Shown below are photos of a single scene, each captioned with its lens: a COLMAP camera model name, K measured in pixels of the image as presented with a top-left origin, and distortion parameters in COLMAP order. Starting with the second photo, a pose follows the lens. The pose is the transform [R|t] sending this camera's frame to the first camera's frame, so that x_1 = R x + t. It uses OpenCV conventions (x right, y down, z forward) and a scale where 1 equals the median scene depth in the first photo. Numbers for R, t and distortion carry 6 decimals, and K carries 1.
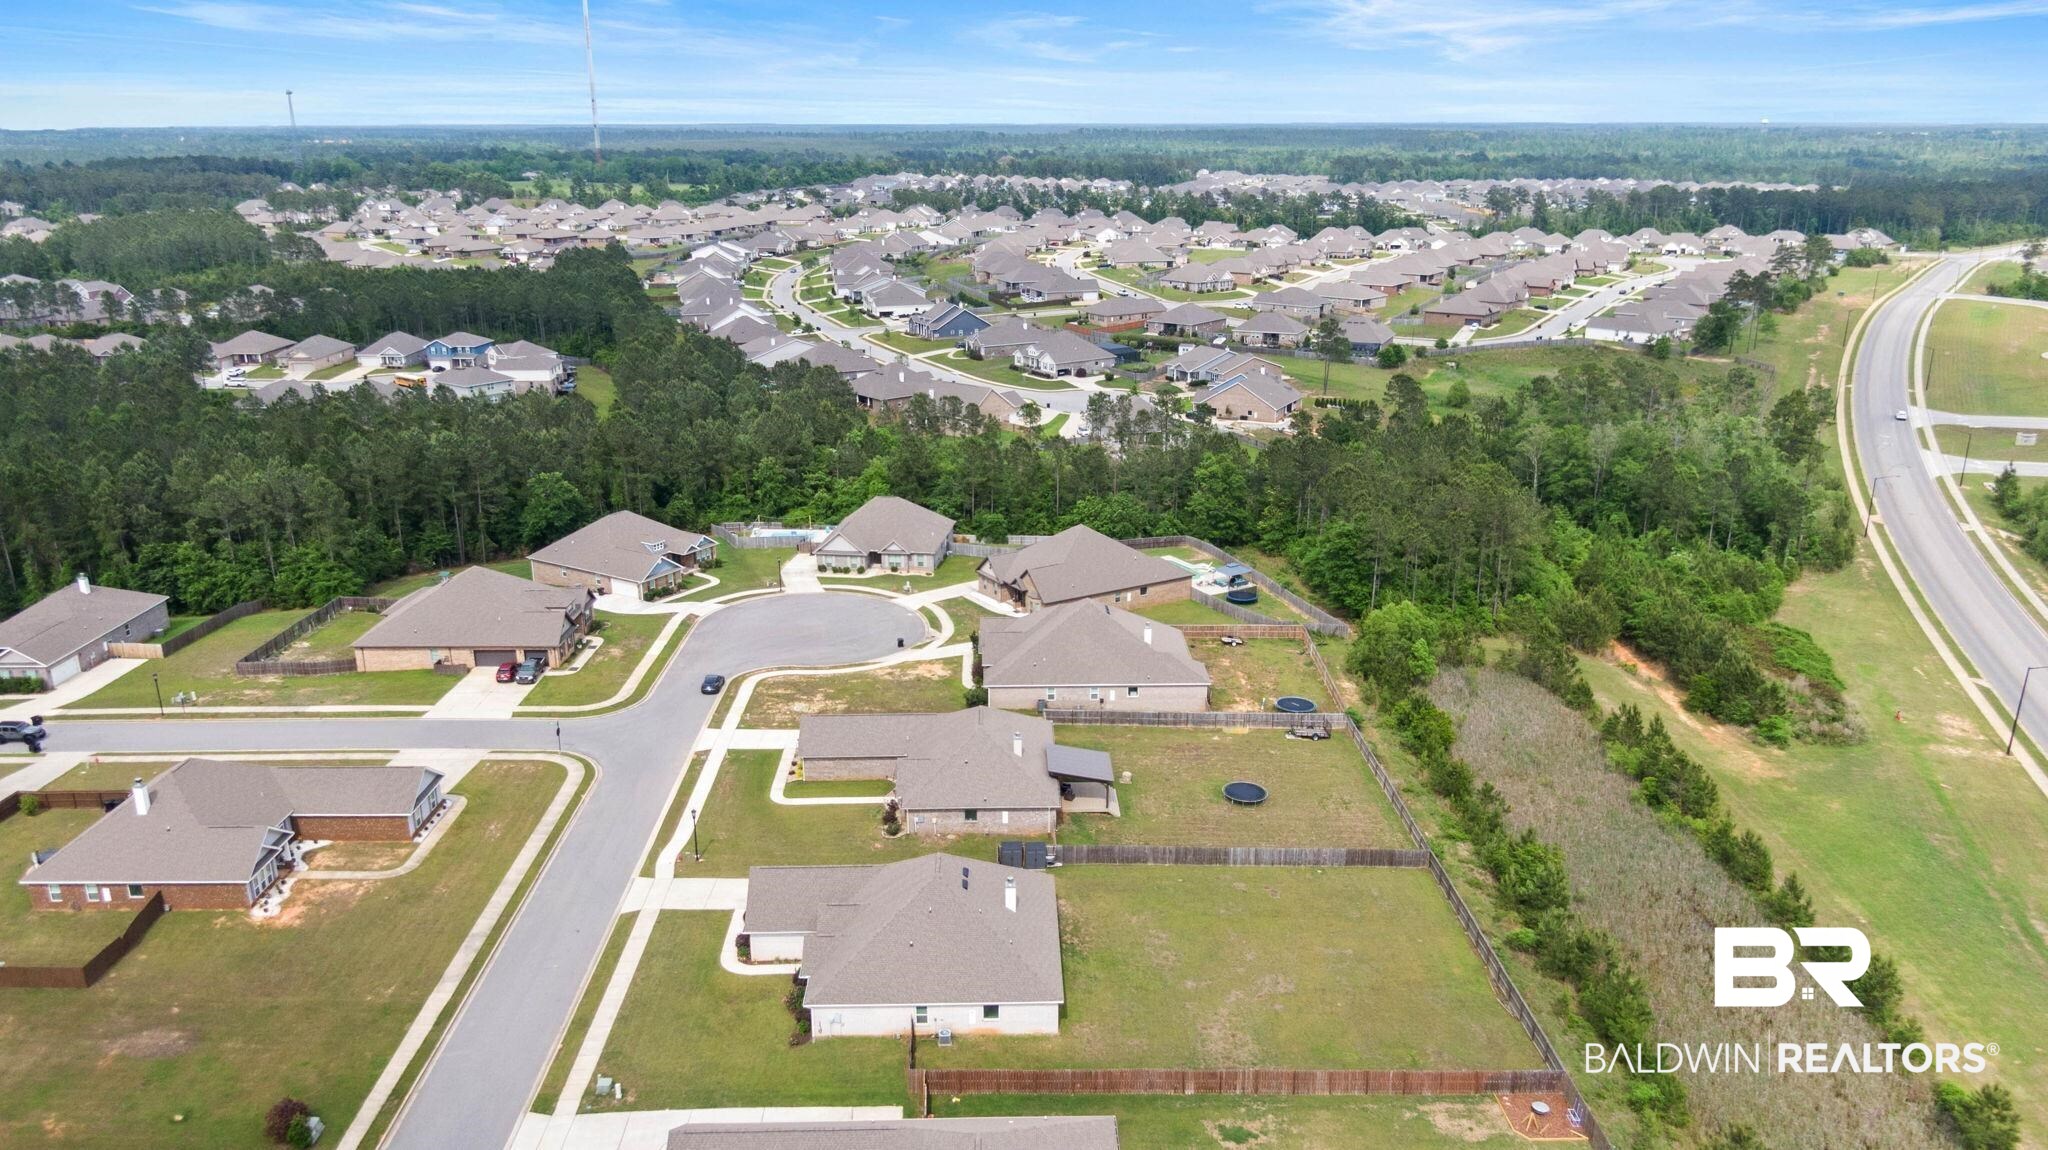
lens RADIAL K [[1467.1, 0, 1024.0], [0, 1467.1, 575.0], [0, 0, 1]] dist [0.072288, -0.131549]
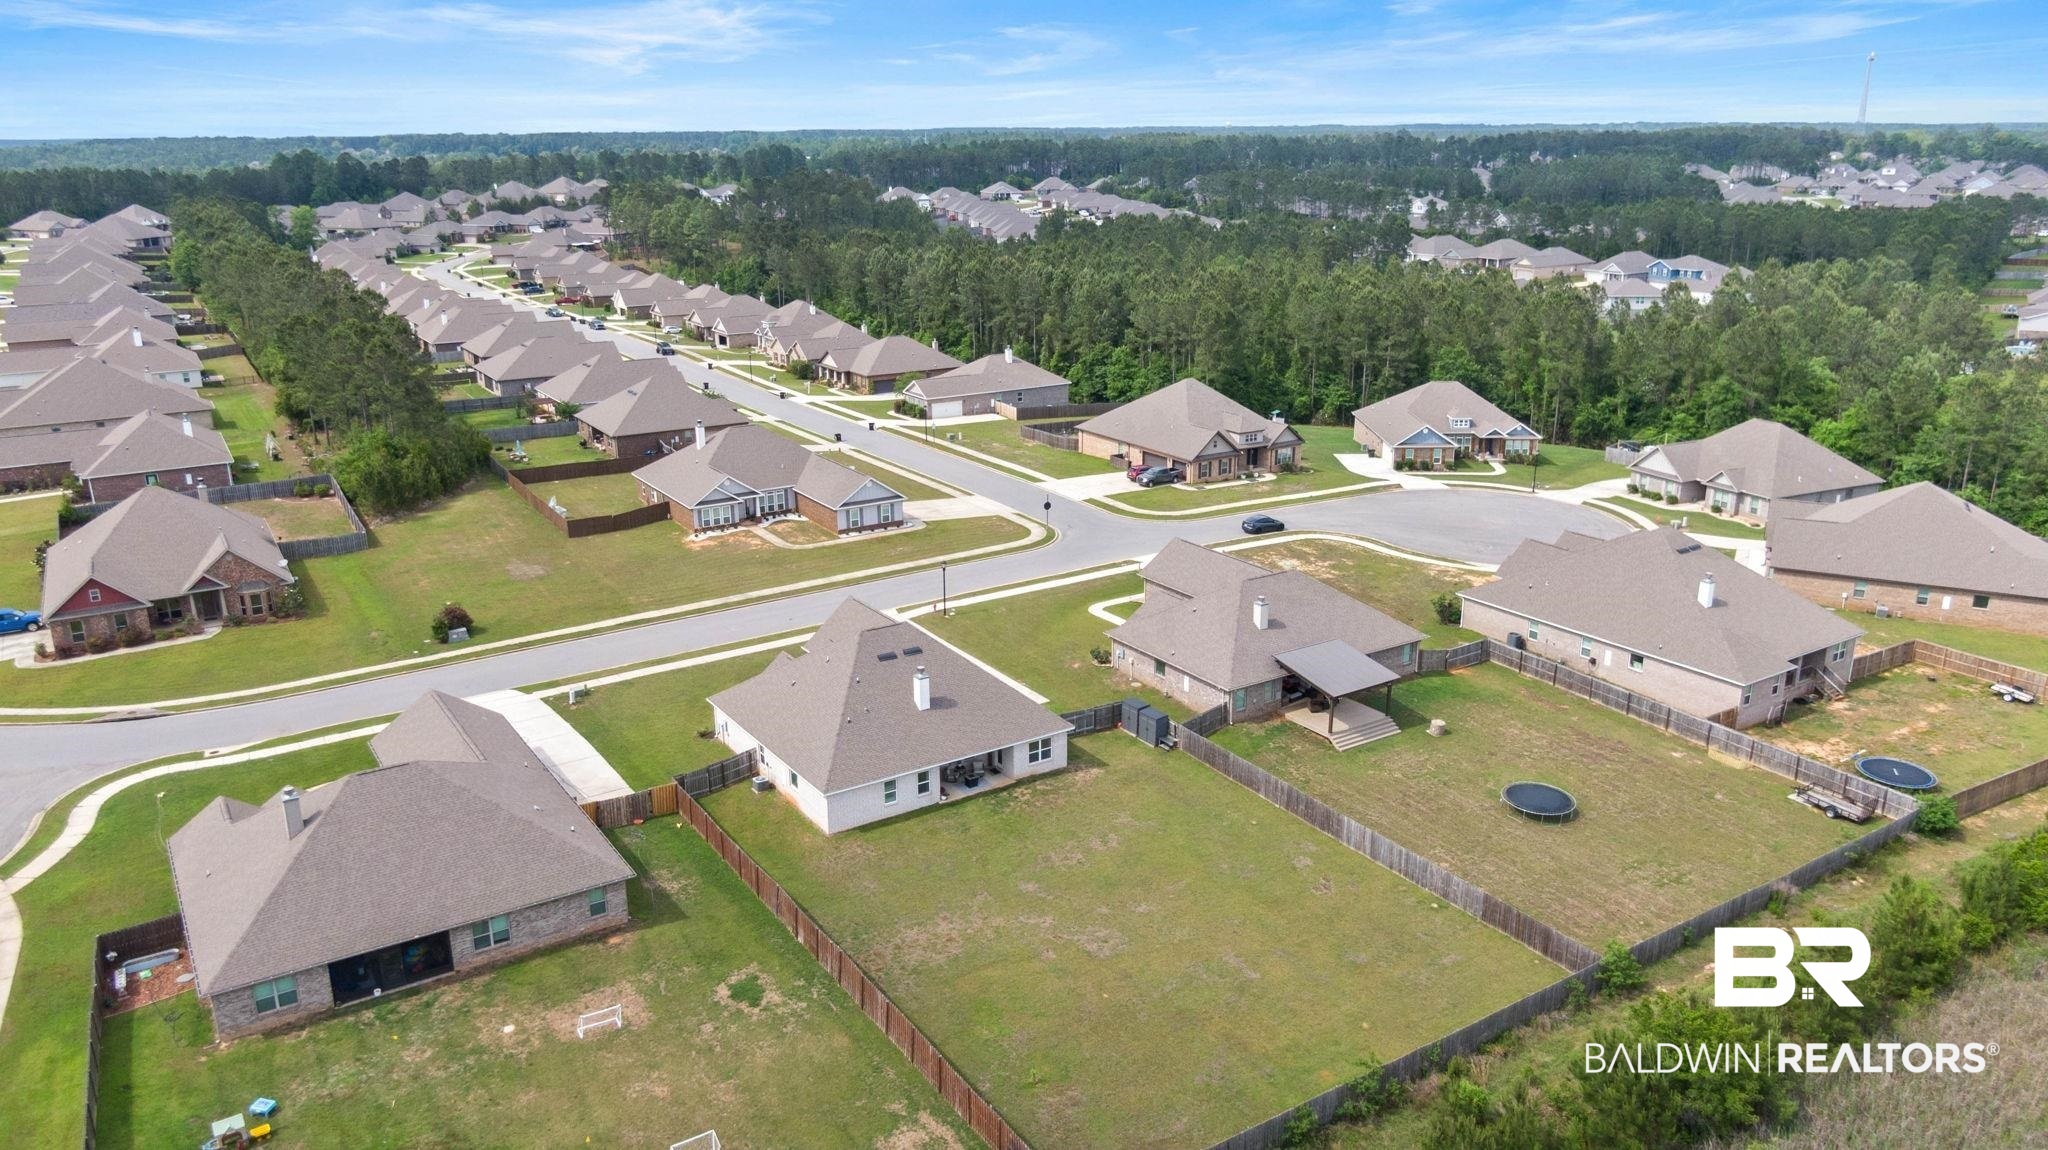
lens RADIAL K [[1448.7, 0, 1022.2], [0, 1448.7, 612.0], [0, 0, 1]] dist [0.059304, -0.087278]
pose [[0.528700, 0.266669, -0.805831, 0.454612], [-0.246824, 0.956643, 0.154637, 0.024391], [0.812129, 0.117142, 0.571598, 0.392577]]
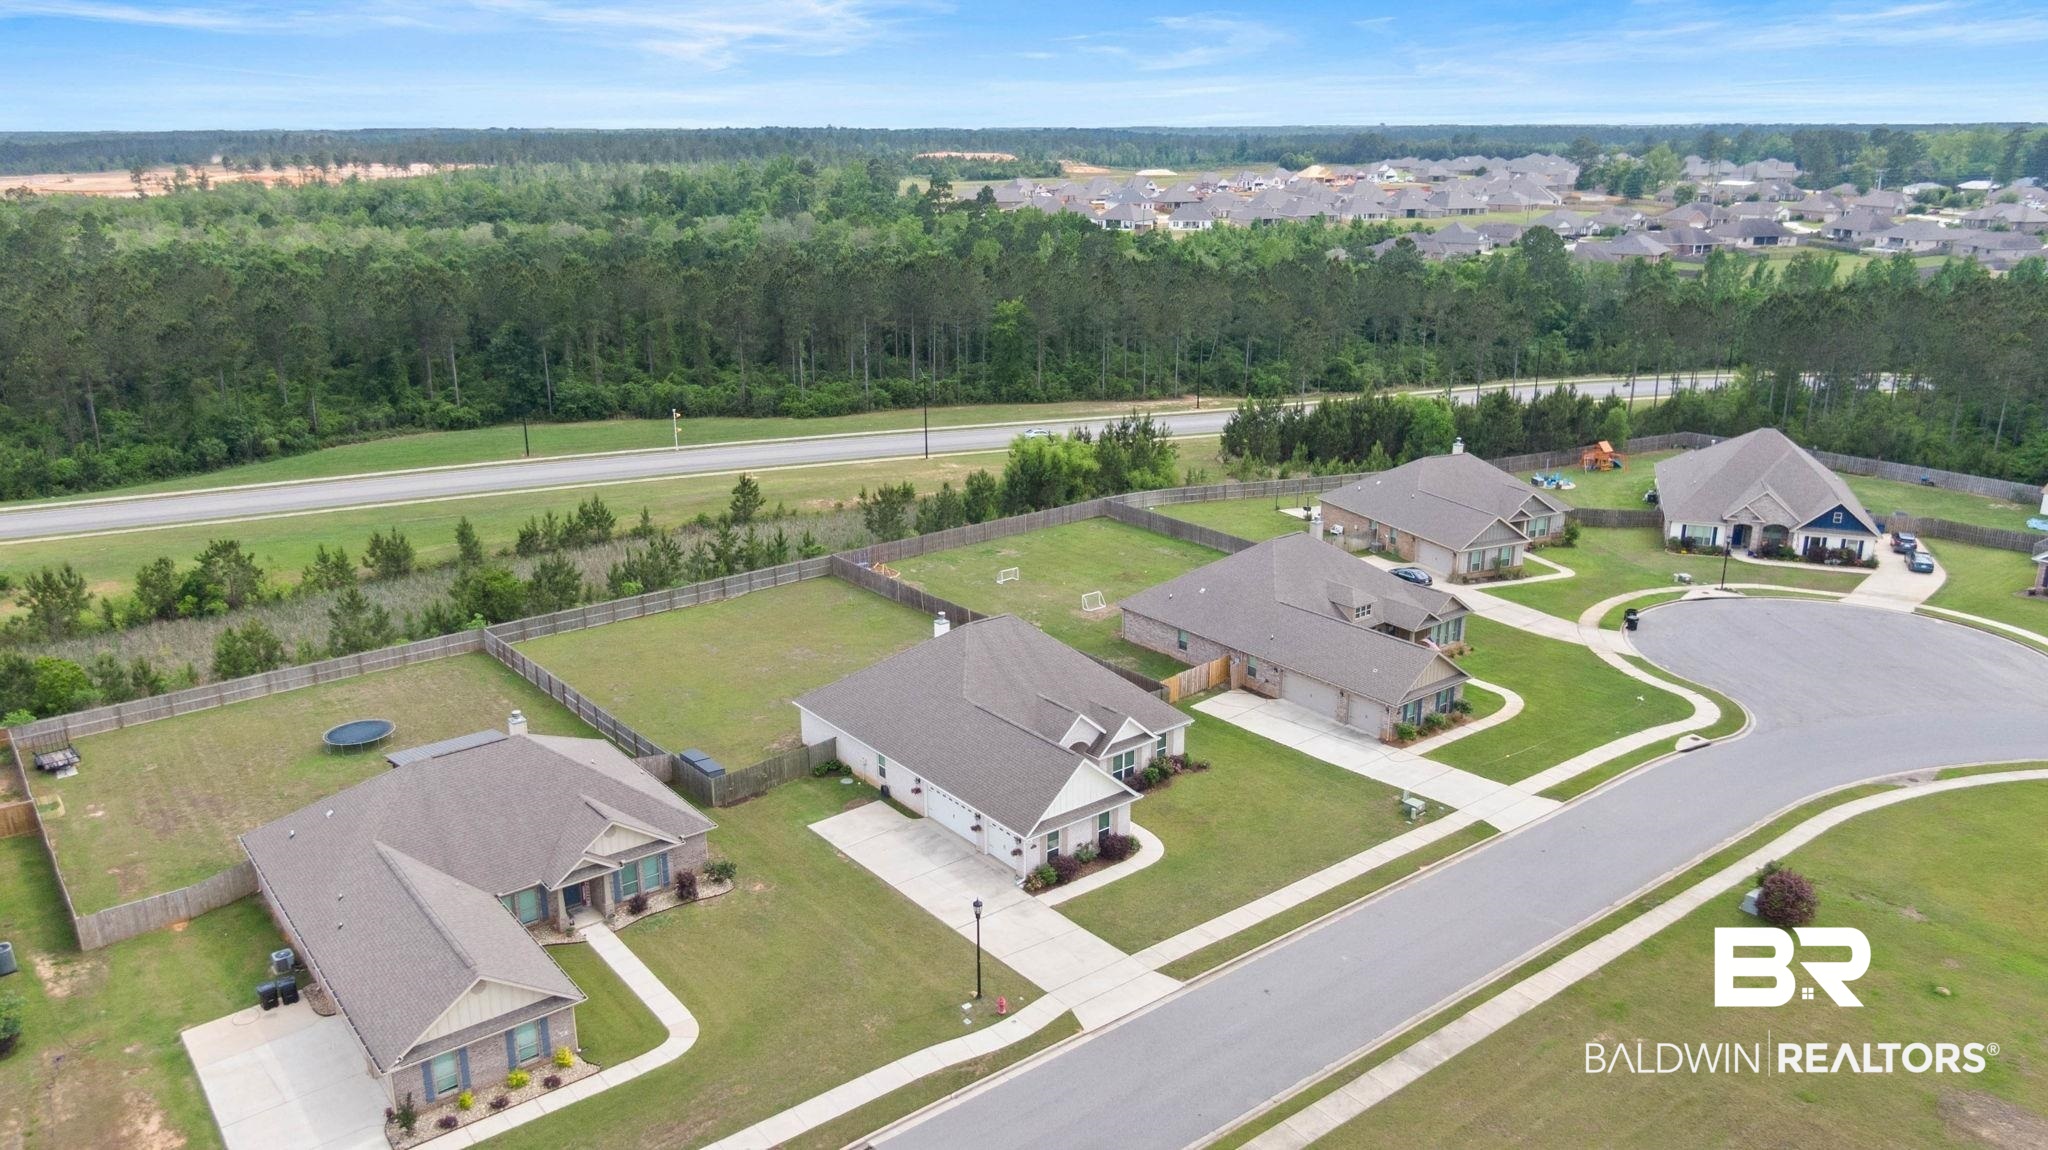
lens RADIAL K [[1467.1, 0, 1024.0], [0, 1467.1, 575.0], [0, 0, 1]] dist [0.072288, -0.131549]
pose [[-0.606740, -0.229705, 0.760987, -0.466388], [0.241404, 0.858876, 0.451726, -0.127775], [-0.757358, 0.457786, -0.465663, 0.919170]]
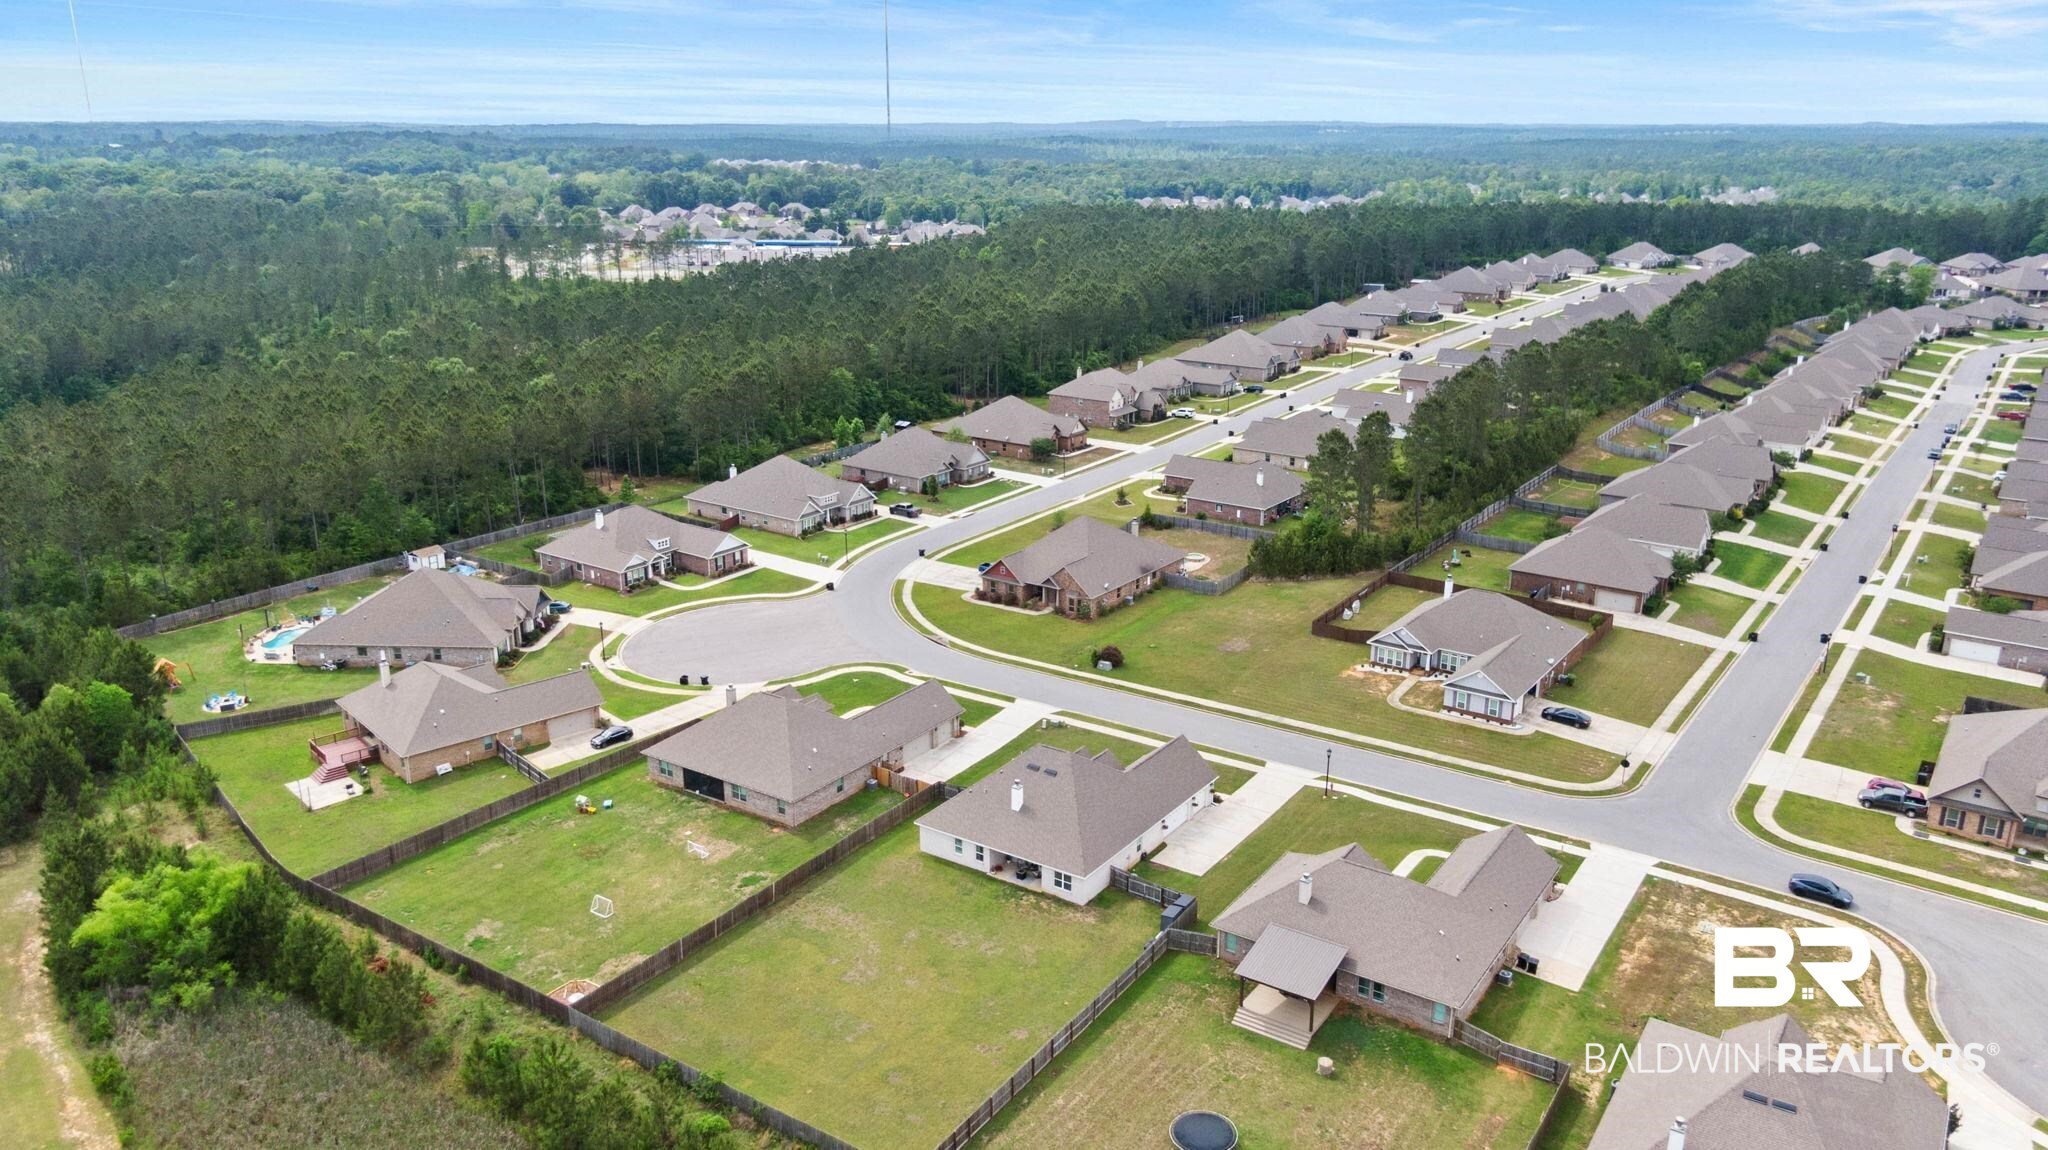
lens RADIAL K [[1496.5, 0, 1018.2], [0, 1496.5, 567.3], [0, 0, 1]] dist [0.064220, -0.103004]
pose [[-0.579132, 0.239051, -0.779398, 0.587206], [-0.244262, 0.861238, 0.445651, -0.312885], [0.777780, 0.448468, -0.440379, 0.980334]]
